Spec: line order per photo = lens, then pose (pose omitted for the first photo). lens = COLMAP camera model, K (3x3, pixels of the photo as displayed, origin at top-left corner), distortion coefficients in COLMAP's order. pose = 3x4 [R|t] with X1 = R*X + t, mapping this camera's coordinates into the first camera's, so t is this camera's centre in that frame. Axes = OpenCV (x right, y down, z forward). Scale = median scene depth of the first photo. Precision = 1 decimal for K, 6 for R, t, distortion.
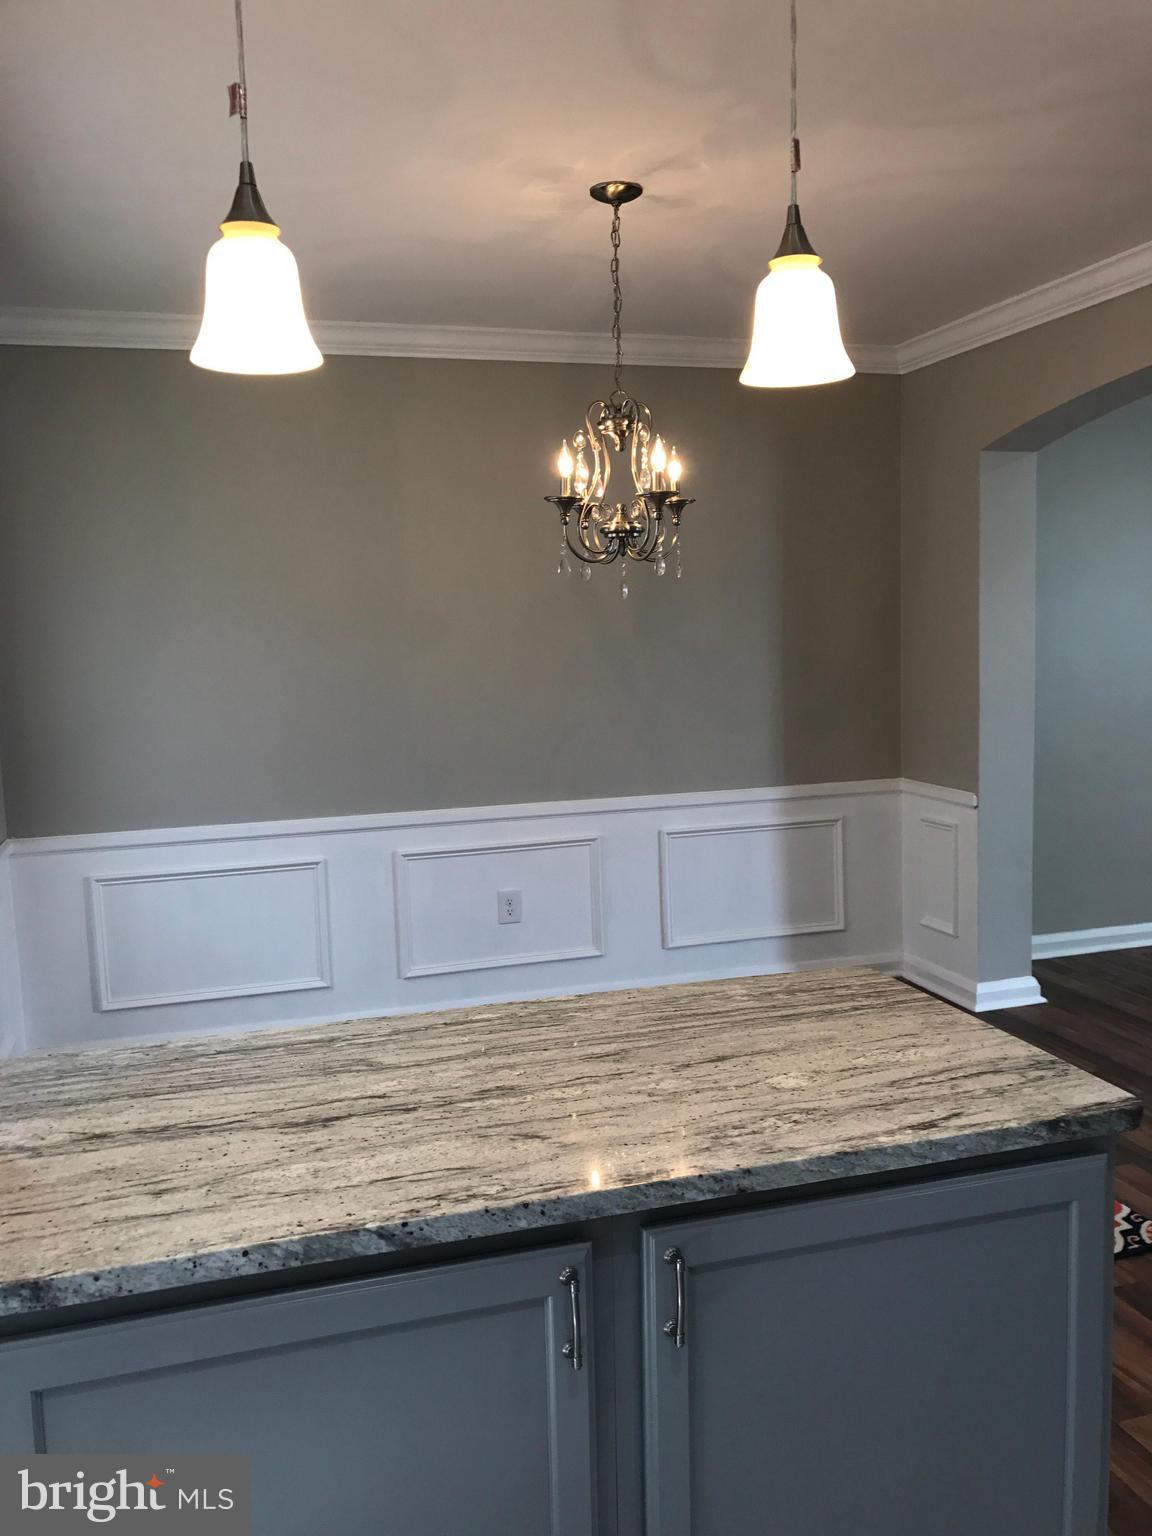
lens RADIAL K [[1284.4, 0, 574.1], [0, 1284.4, 768.6], [0, 0, 1]] dist [0.041961, -0.013613]
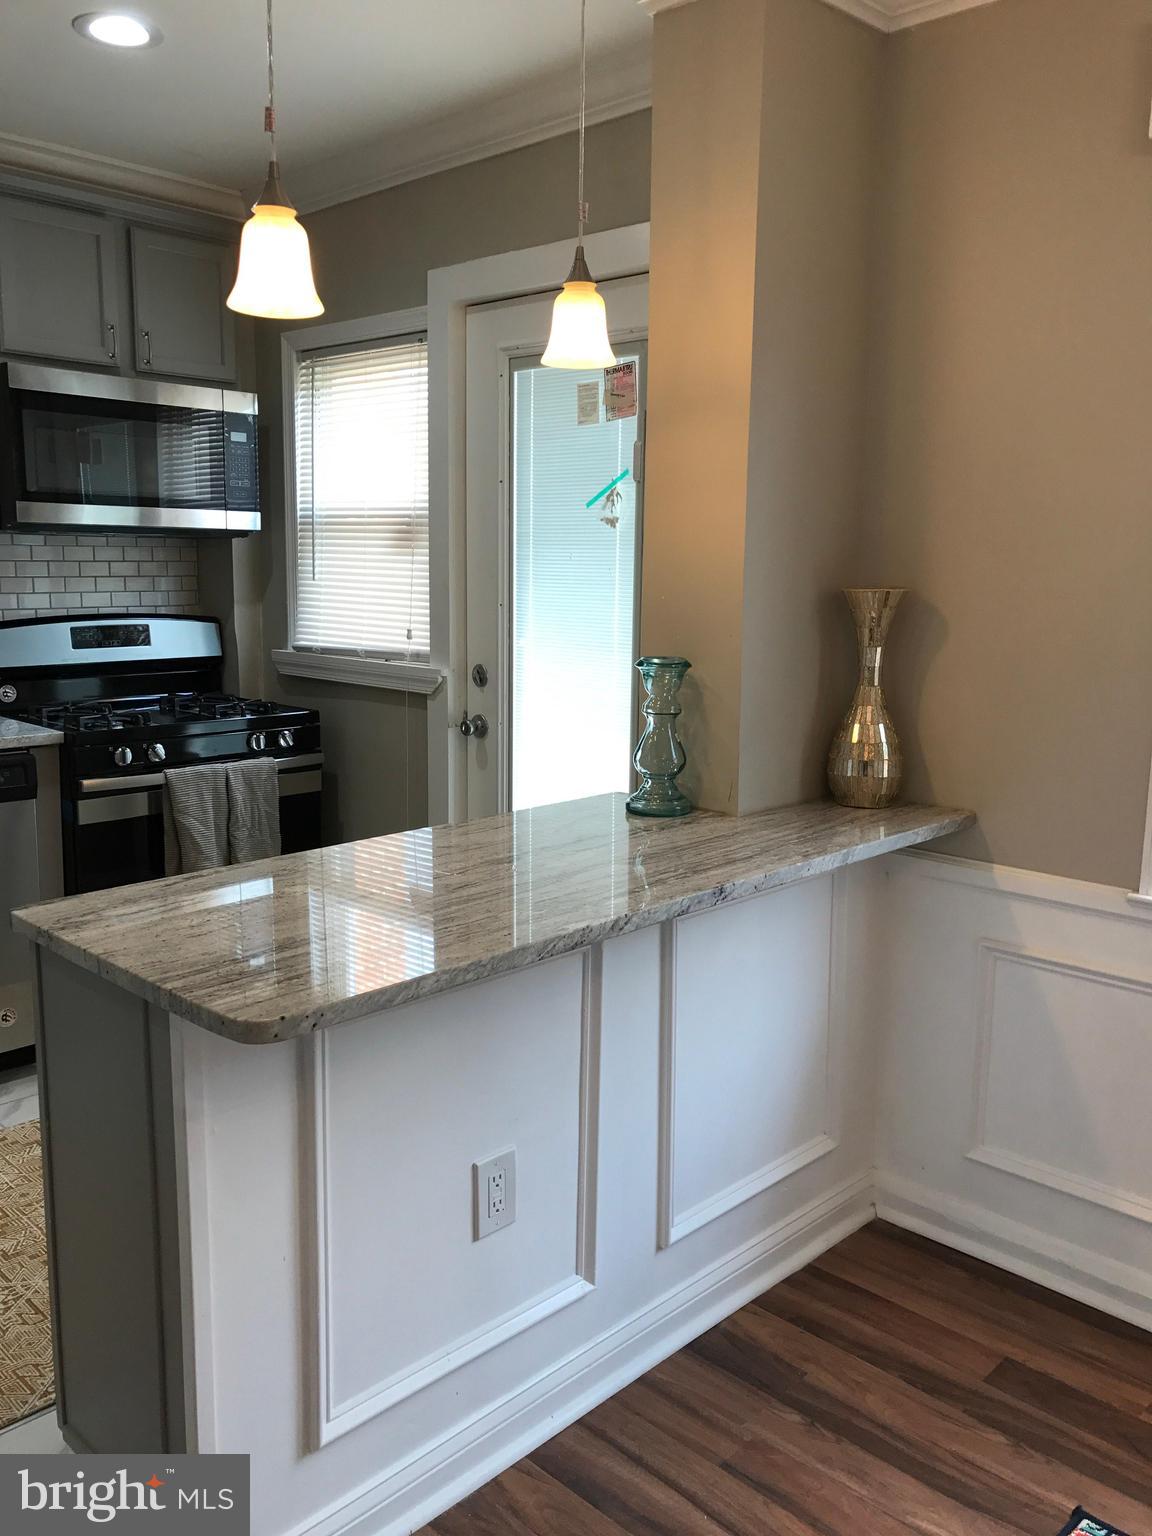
lens RADIAL K [[1284.4, 0, 589.2], [0, 1284.4, 782.9], [0, 0, 1]] dist [0.041961, -0.013613]
pose [[-0.874712, 0.093709, -0.475497, 0.449114], [-0.046347, 0.960457, 0.274543, -0.186807], [0.482422, 0.262184, -0.835780, 1.914749]]
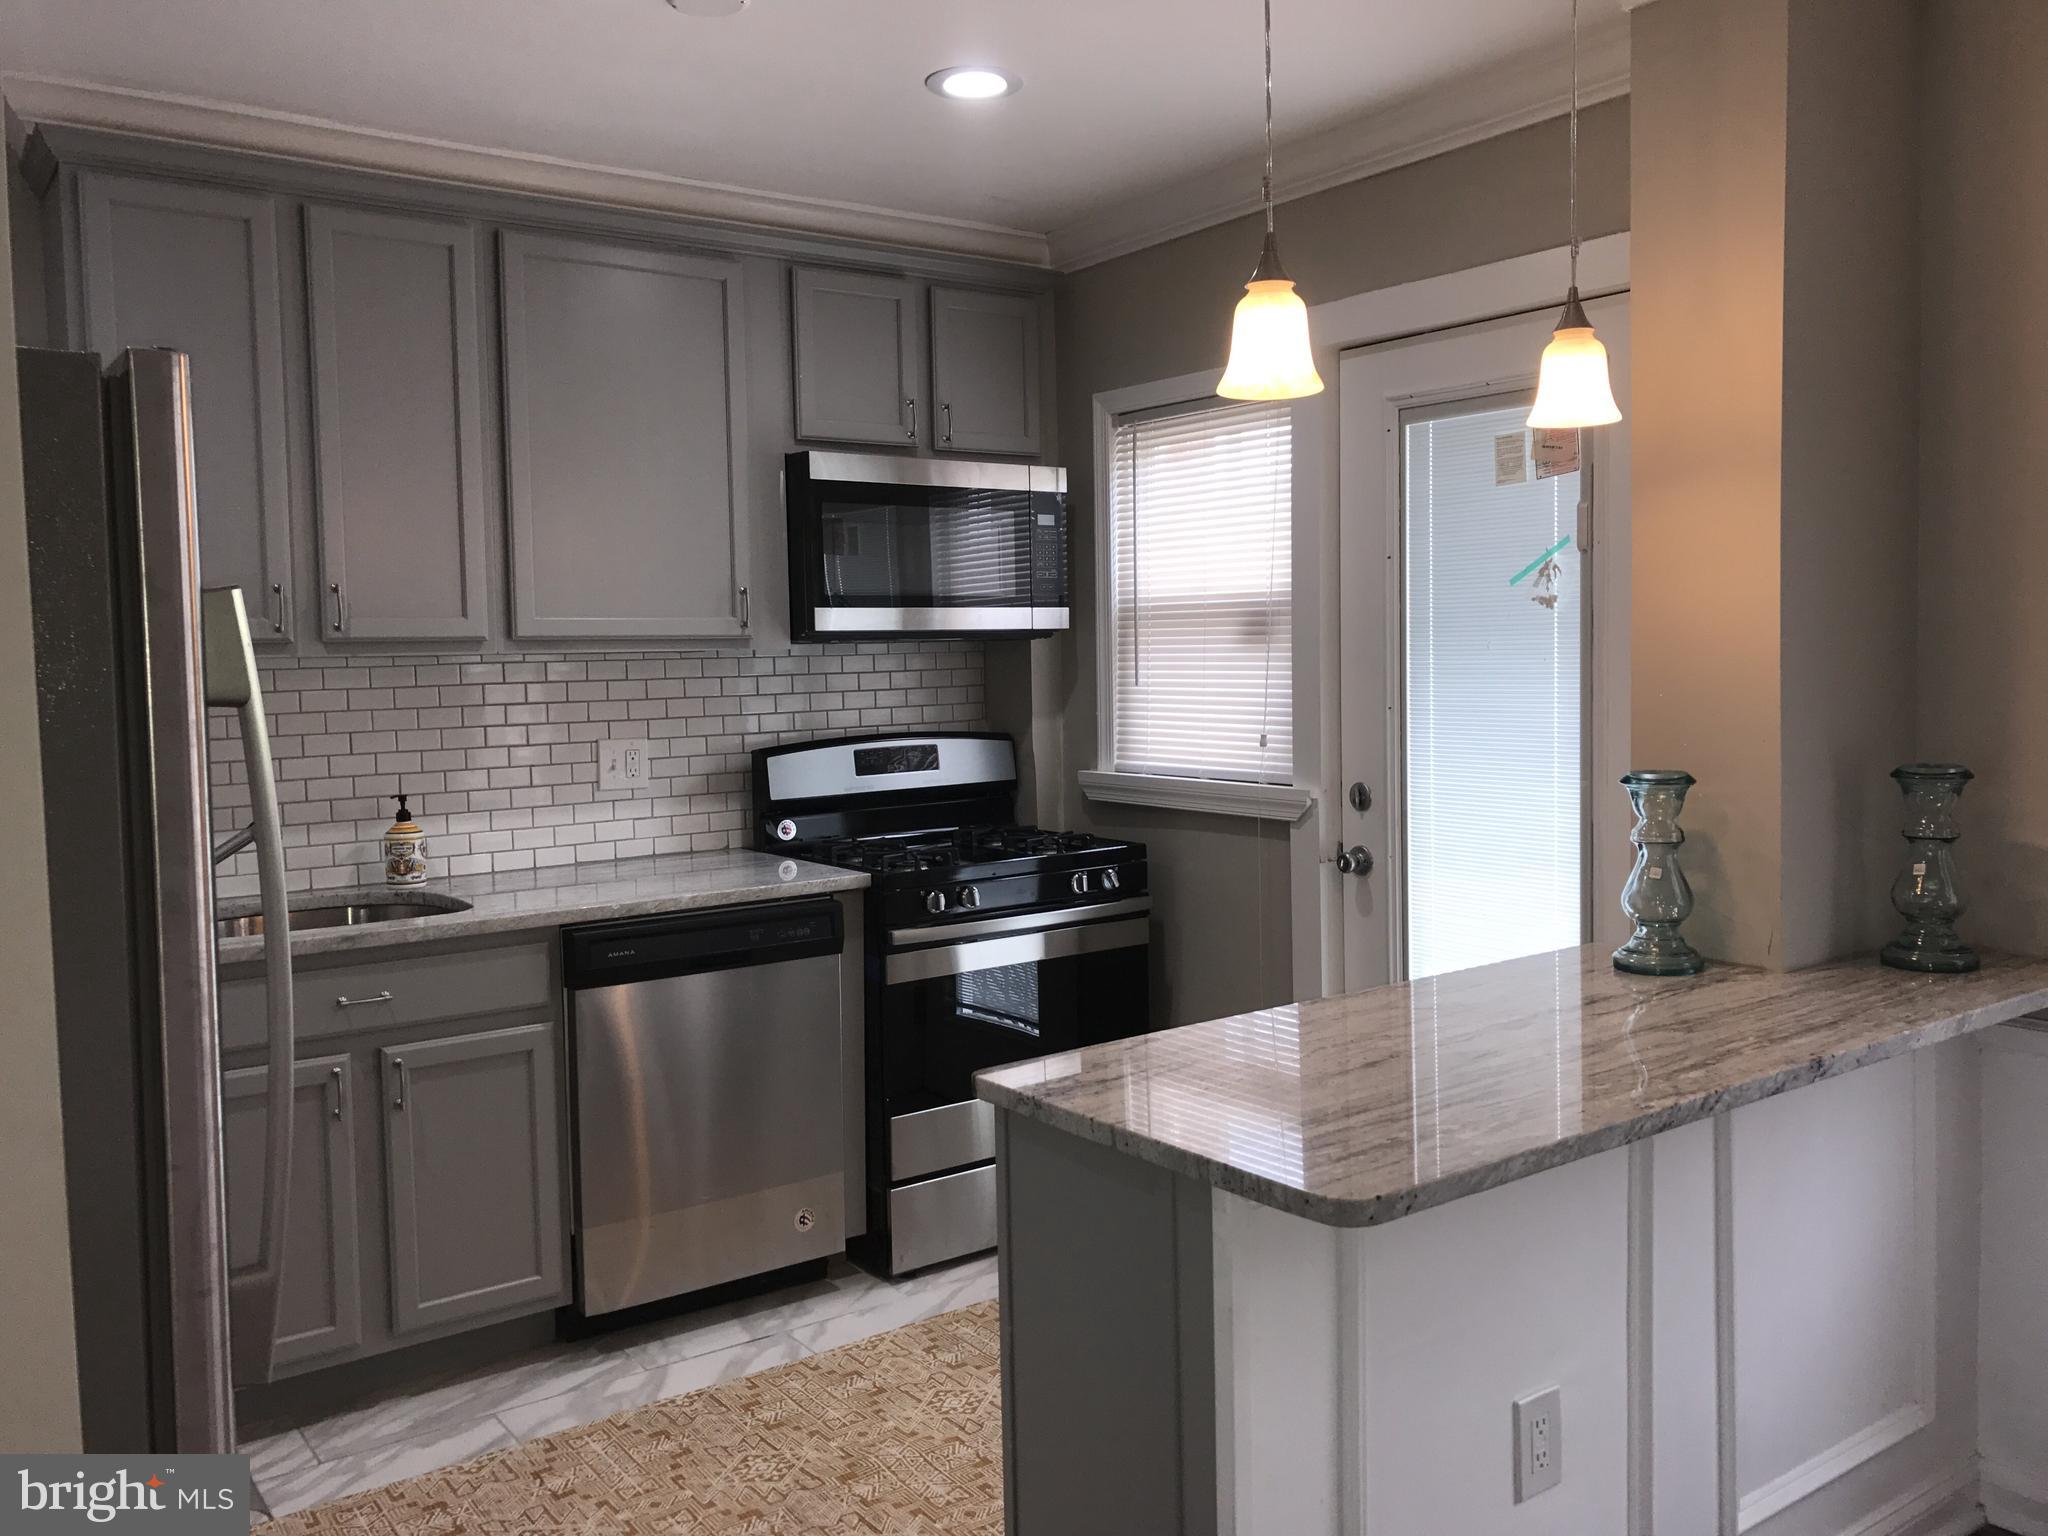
lens RADIAL K [[1712.5, 0, 1026.9], [0, 1712.5, 776.4], [0, 0, 1]] dist [0.041961, -0.013613]
pose [[-0.944032, 0.067342, -0.322908, 0.712398], [0.006604, 0.982601, 0.185610, -0.213781], [0.329789, 0.173090, -0.928051, 1.949691]]
